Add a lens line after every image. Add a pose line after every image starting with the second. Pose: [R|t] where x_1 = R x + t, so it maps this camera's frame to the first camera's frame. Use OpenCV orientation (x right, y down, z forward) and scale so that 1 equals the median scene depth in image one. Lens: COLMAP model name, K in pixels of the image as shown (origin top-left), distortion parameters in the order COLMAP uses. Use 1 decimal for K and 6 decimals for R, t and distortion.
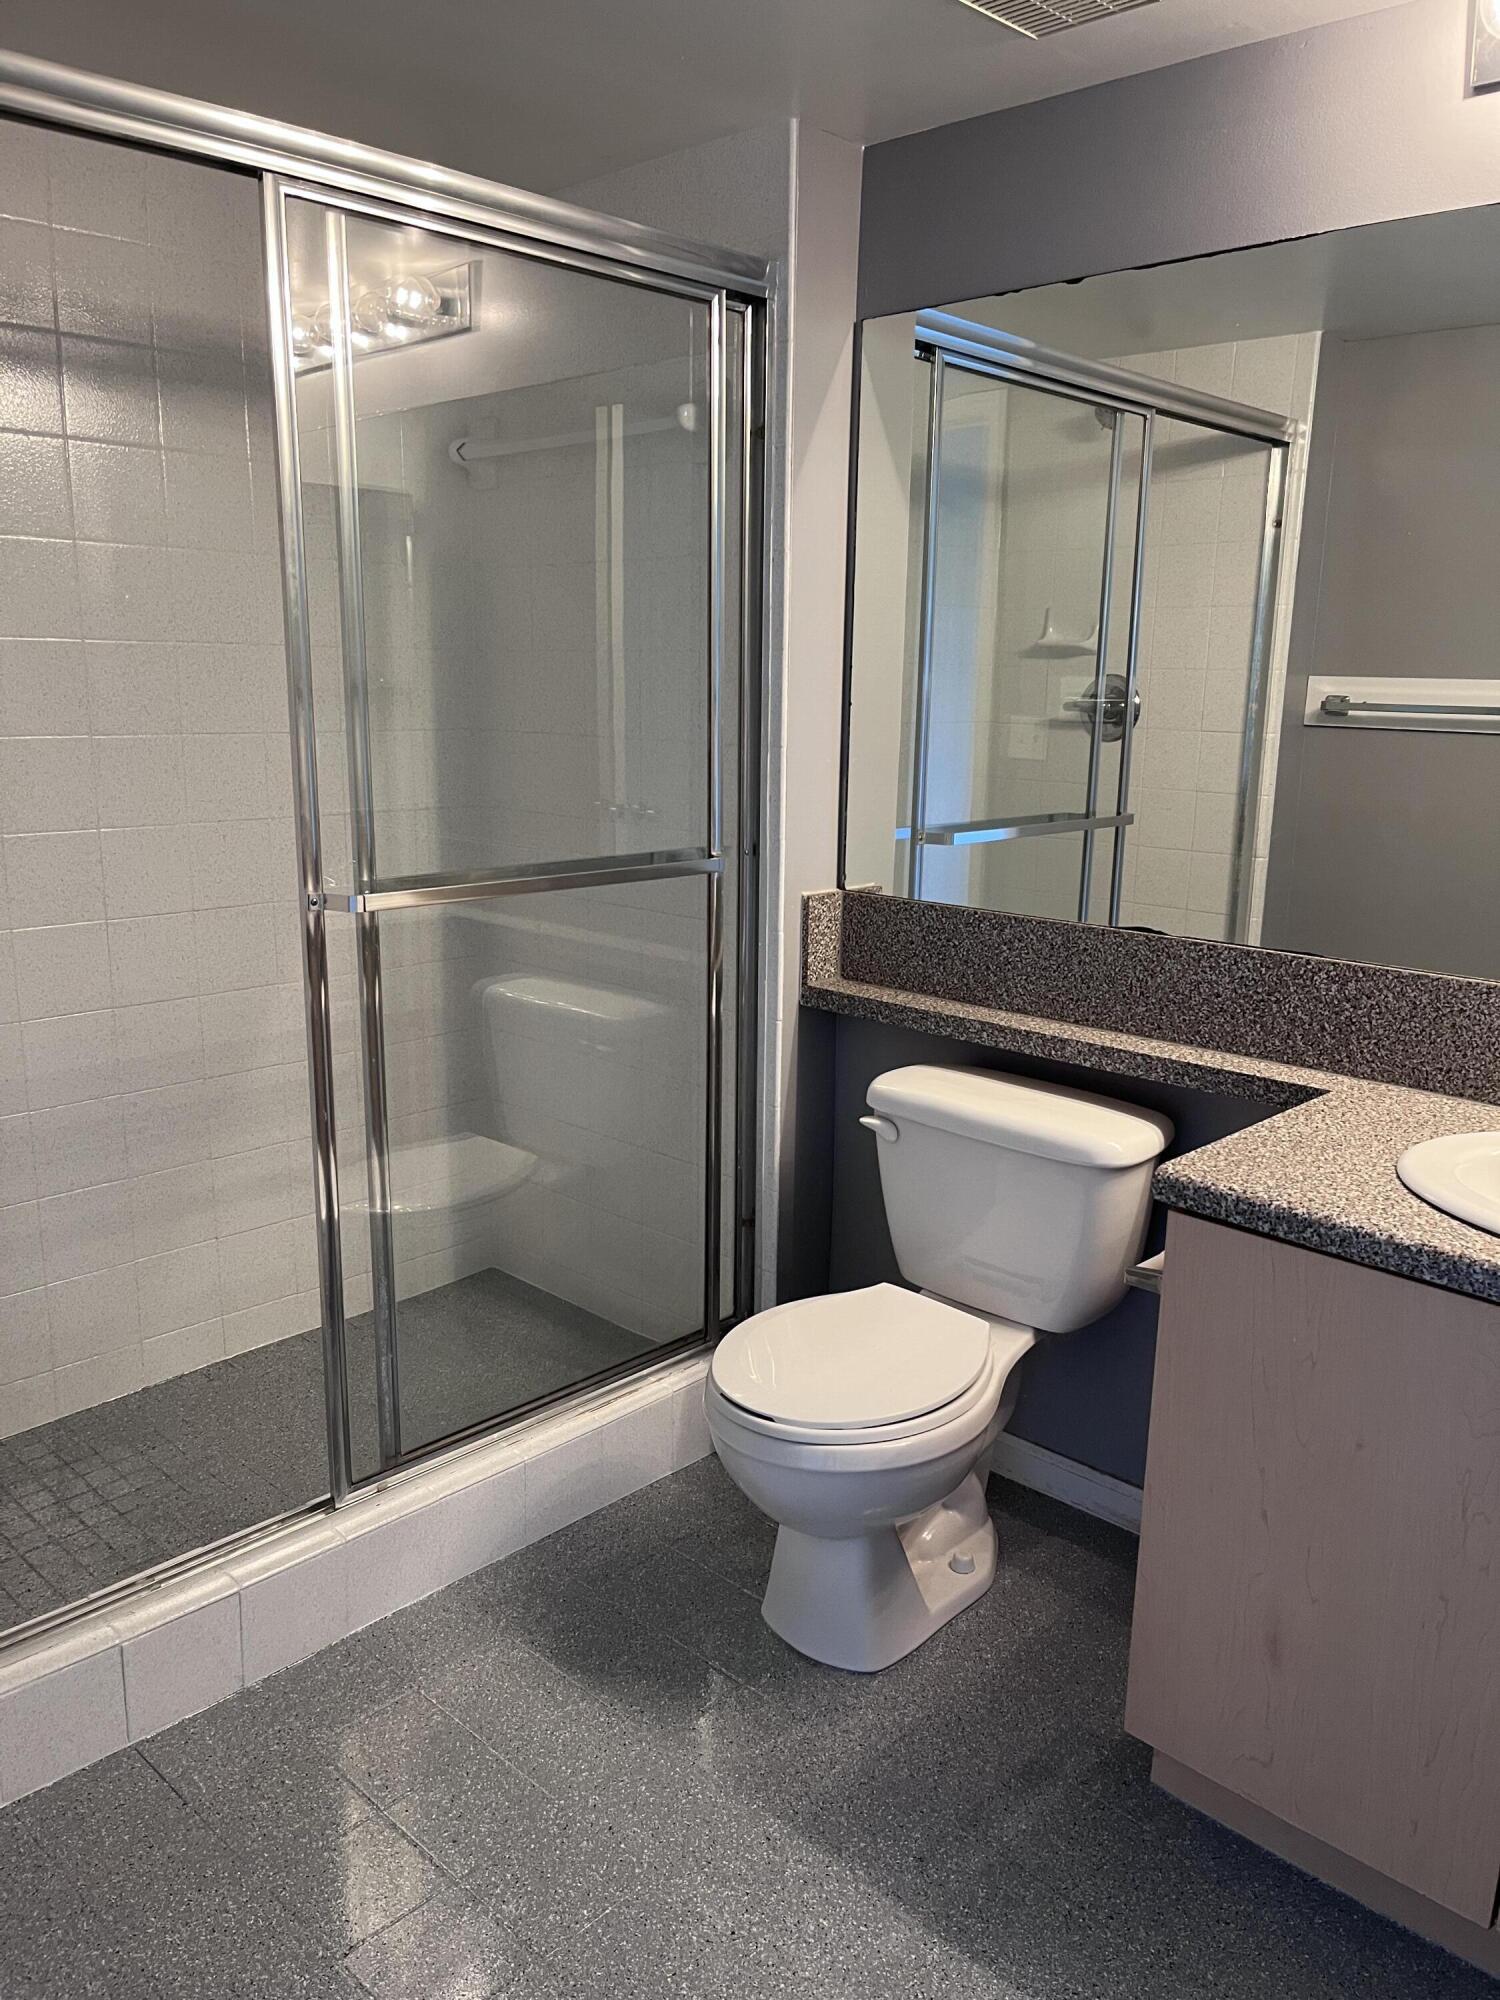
lens RADIAL K [[1517.8, 0, 750.0], [0, 1517.8, 1000.0], [0, 0, 1]] dist [0.006415, -0.002144]
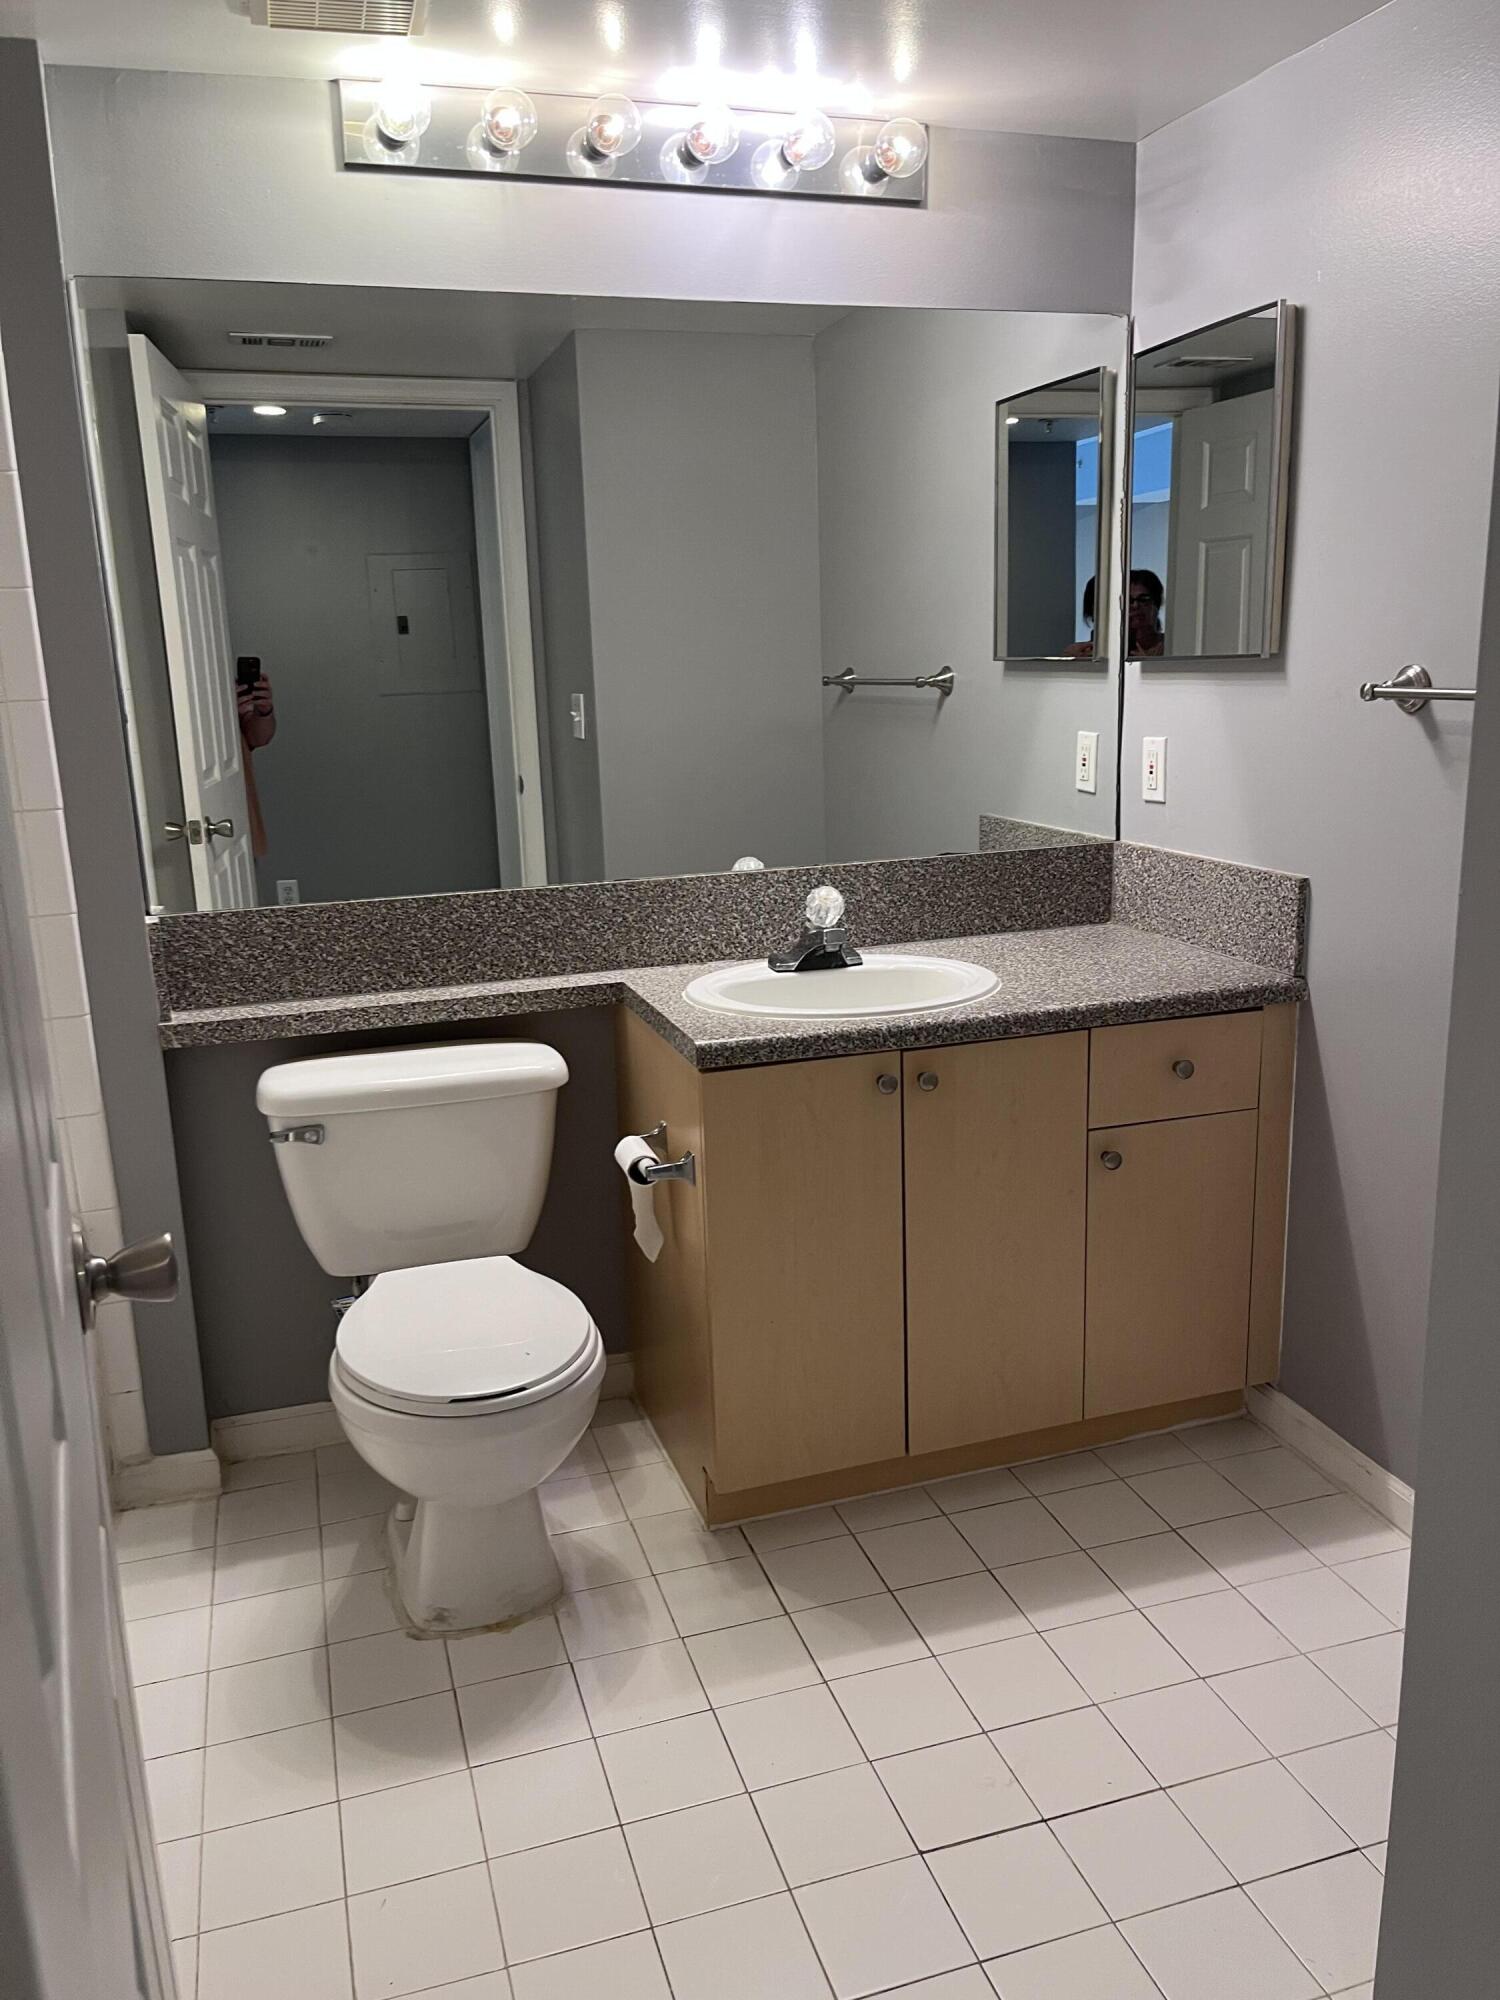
lens RADIAL K [[1517.8, 0, 750.0], [0, 1517.8, 1000.0], [0, 0, 1]] dist [0.006415, -0.002144]
pose [[0.484506, -0.247339, 0.839093, -0.640615], [0.212559, 0.963736, 0.161345, -0.110344], [-0.848571, 0.100184, 0.519510, 0.240978]]
